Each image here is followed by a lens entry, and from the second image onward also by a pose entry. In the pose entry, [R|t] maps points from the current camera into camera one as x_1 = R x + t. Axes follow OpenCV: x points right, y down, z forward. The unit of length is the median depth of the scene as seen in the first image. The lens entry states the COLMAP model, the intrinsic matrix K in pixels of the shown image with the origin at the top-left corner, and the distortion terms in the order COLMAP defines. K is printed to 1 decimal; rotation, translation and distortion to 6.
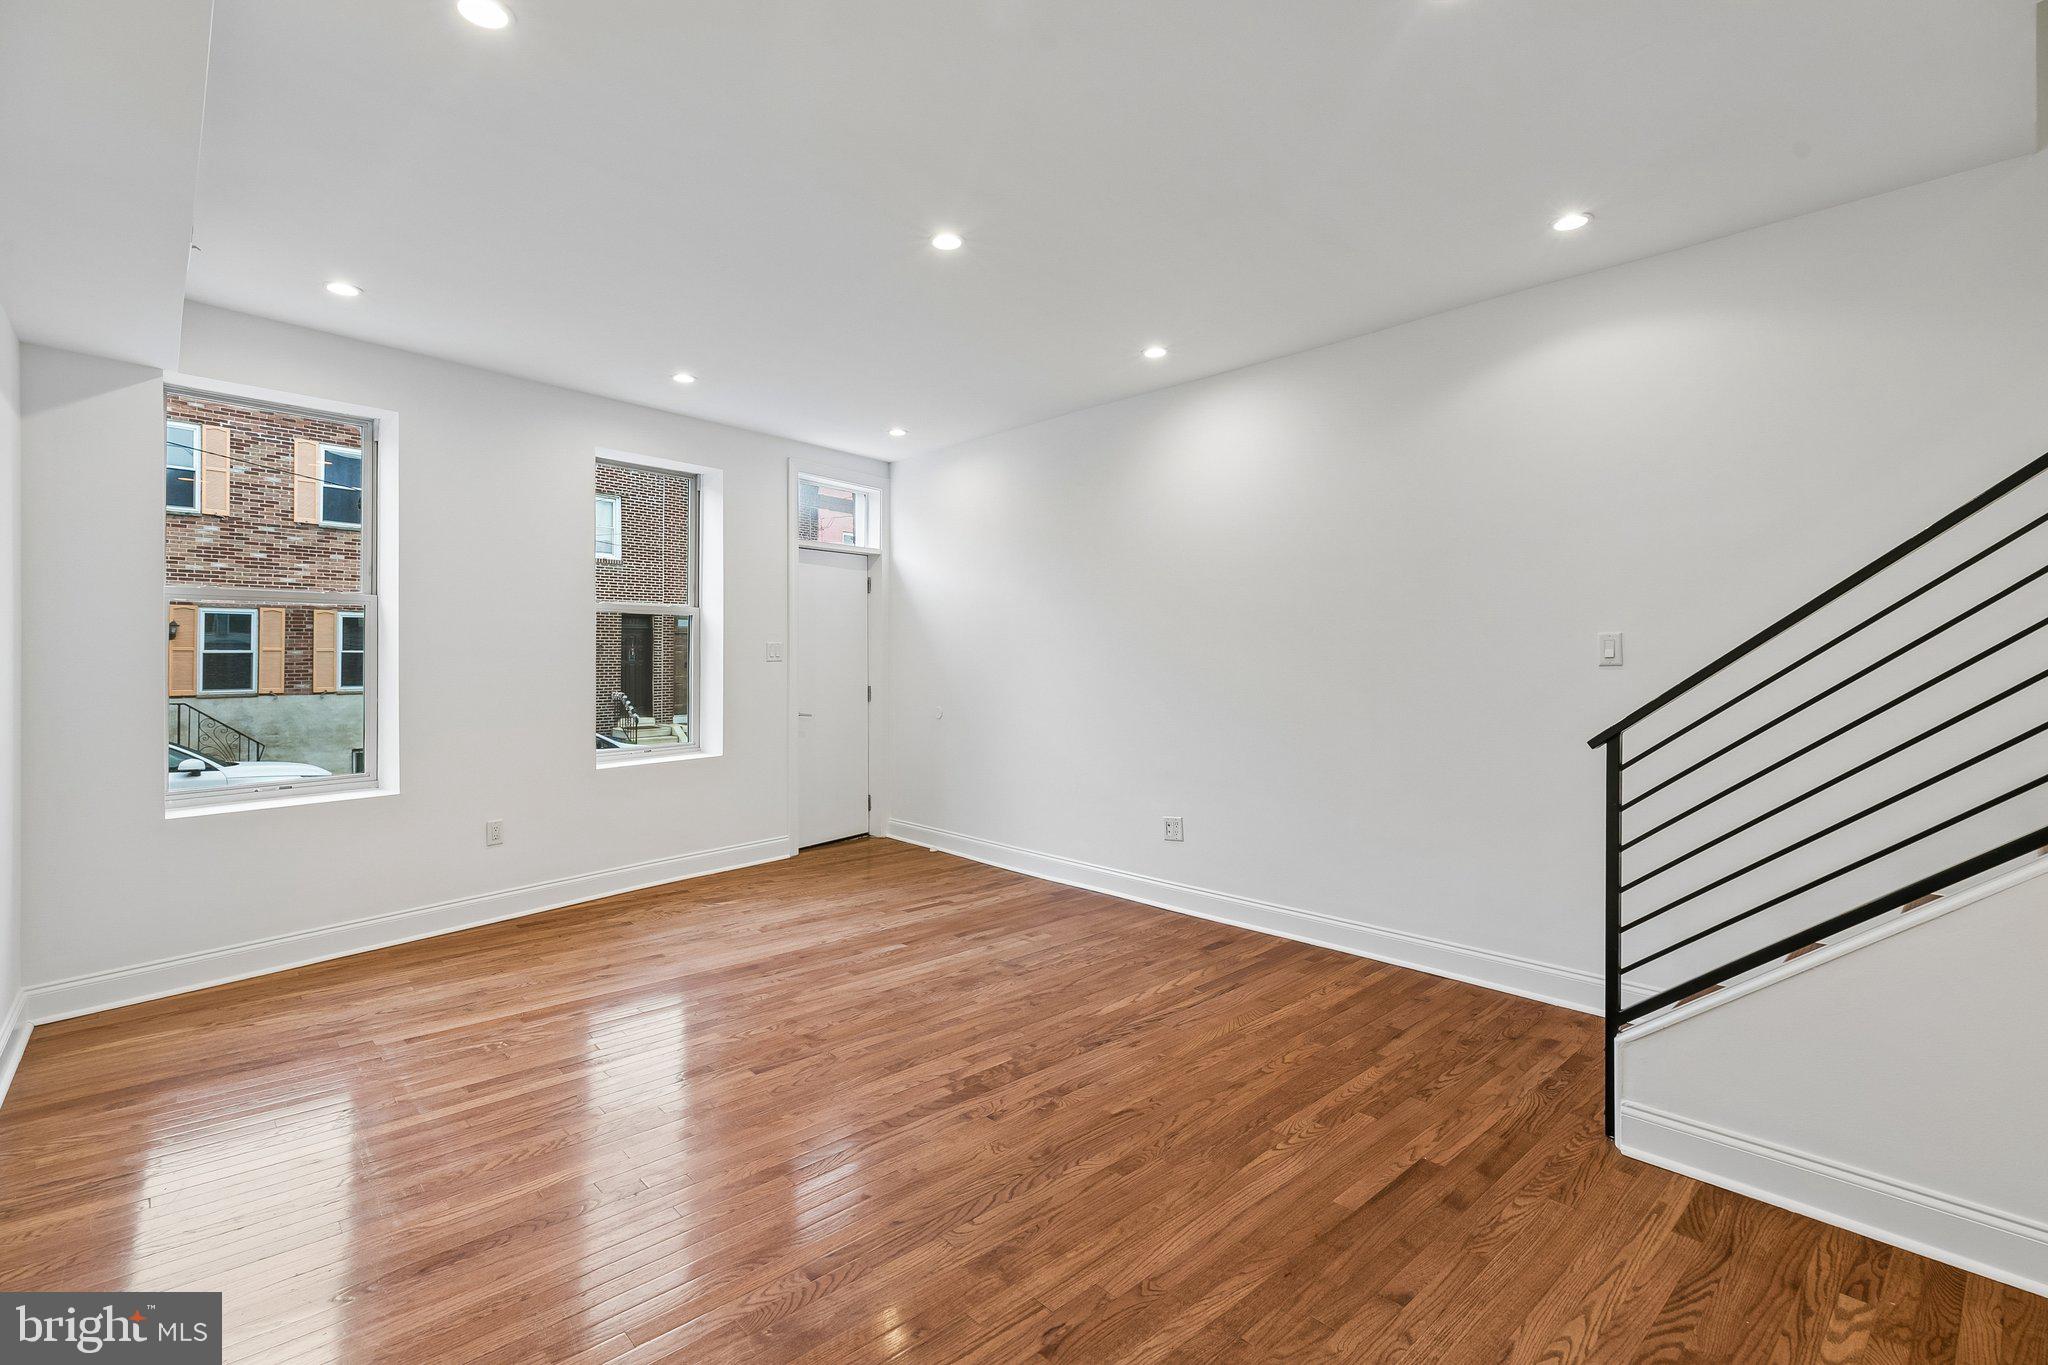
lens RADIAL K [[933.6, 0, 995.0], [0, 933.6, 669.4], [0, 0, 1]] dist [0.006357, -0.000754]
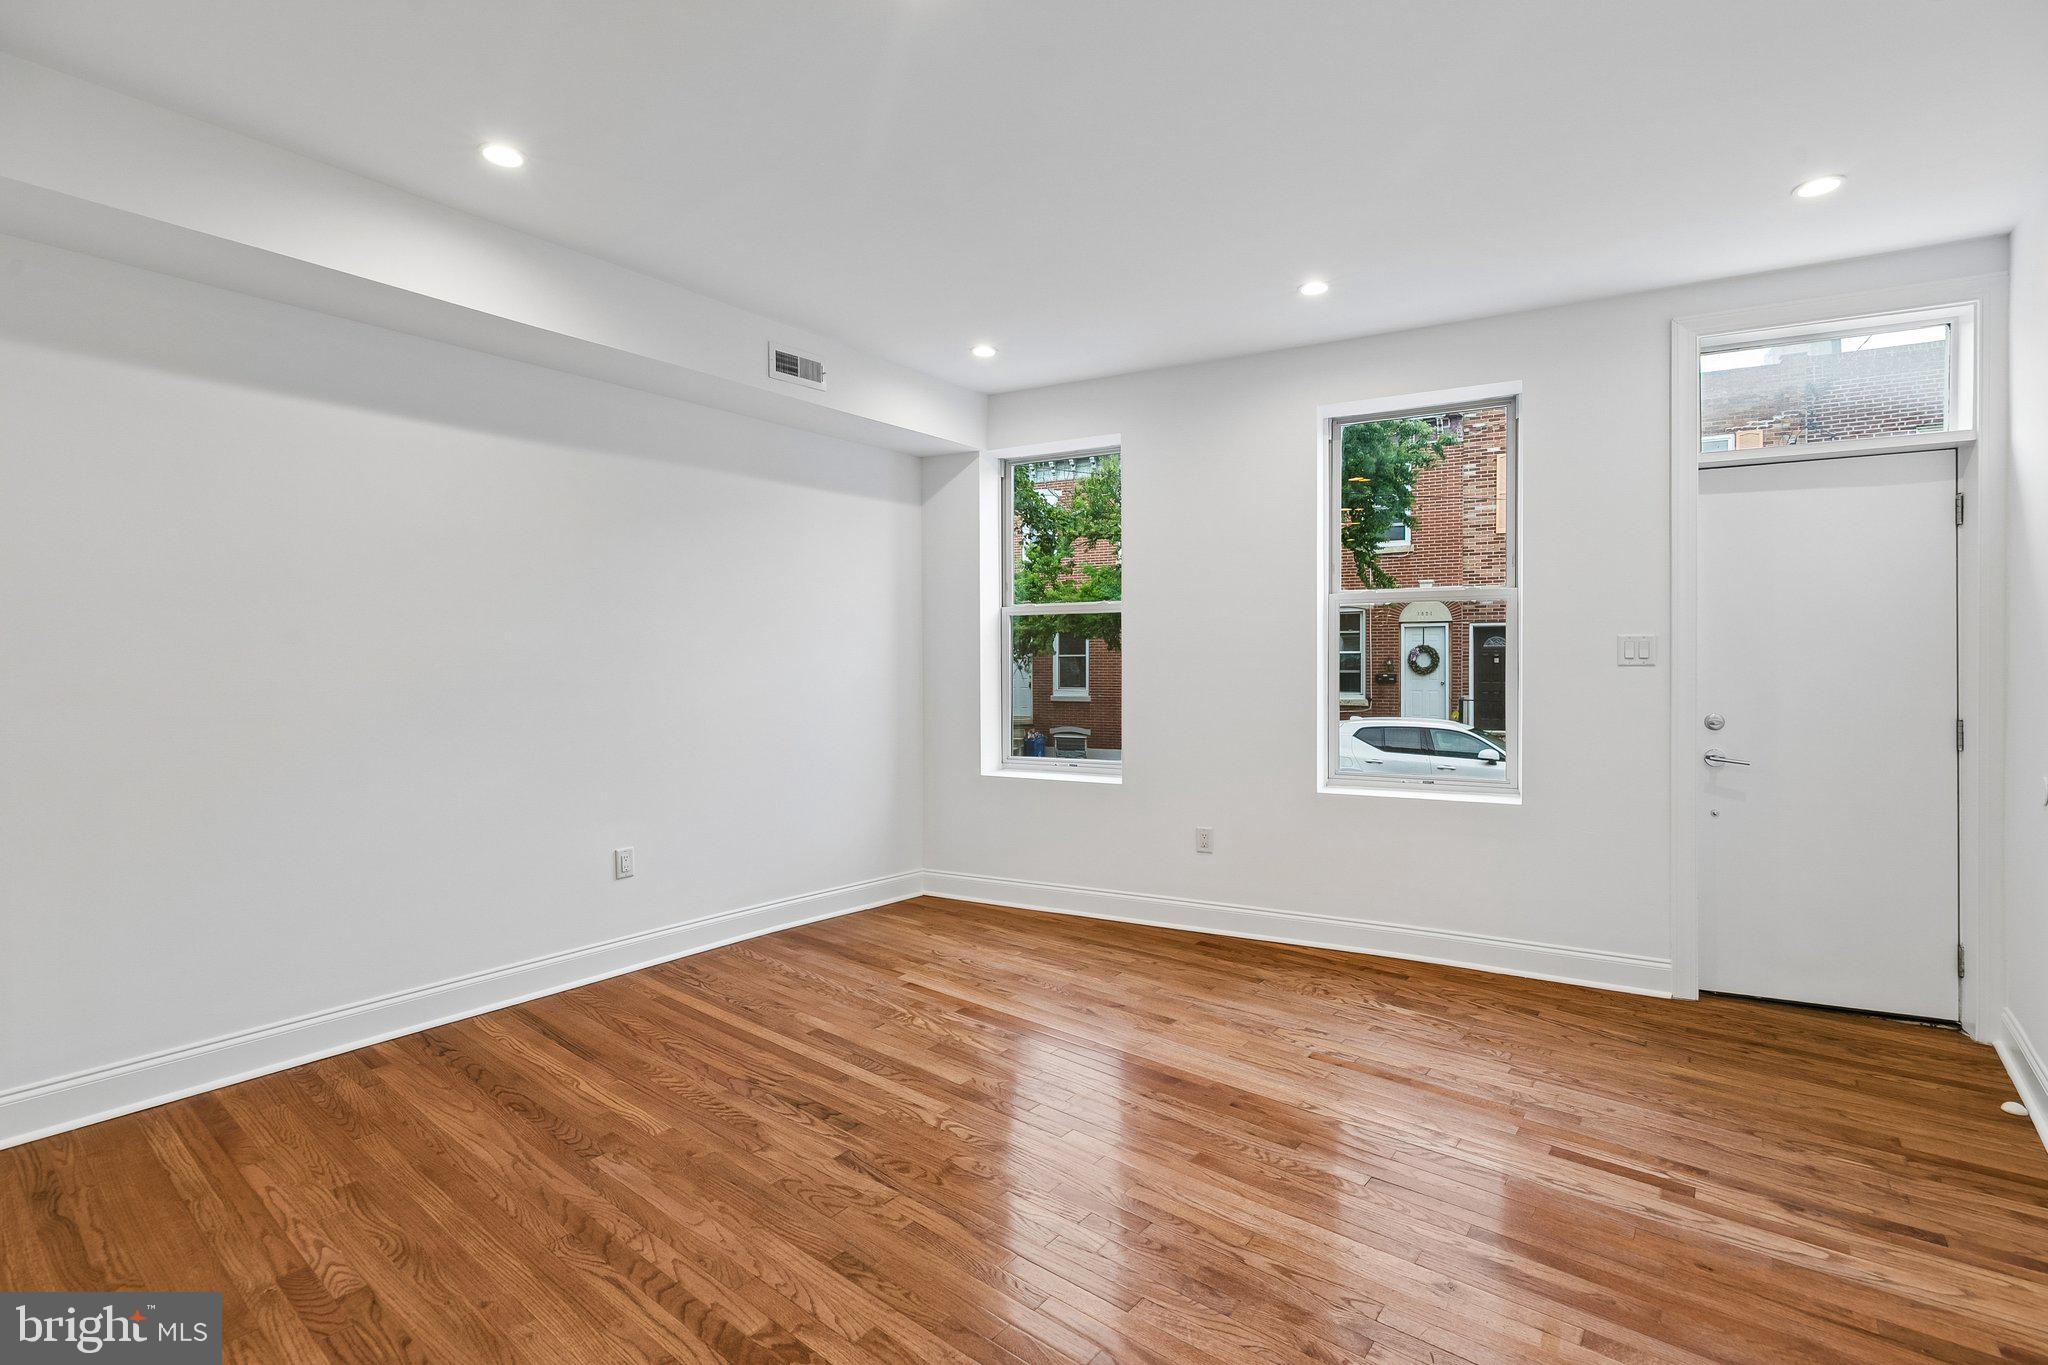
lens RADIAL K [[933.6, 0, 1073.4], [0, 933.6, 667.5], [0, 0, 1]] dist [0.006357, -0.000754]
pose [[0.170908, 0.006843, -0.985263, 0.454101], [-0.012651, 0.999909, 0.004750, -0.007688], [0.985206, 0.011653, 0.170979, 0.807144]]
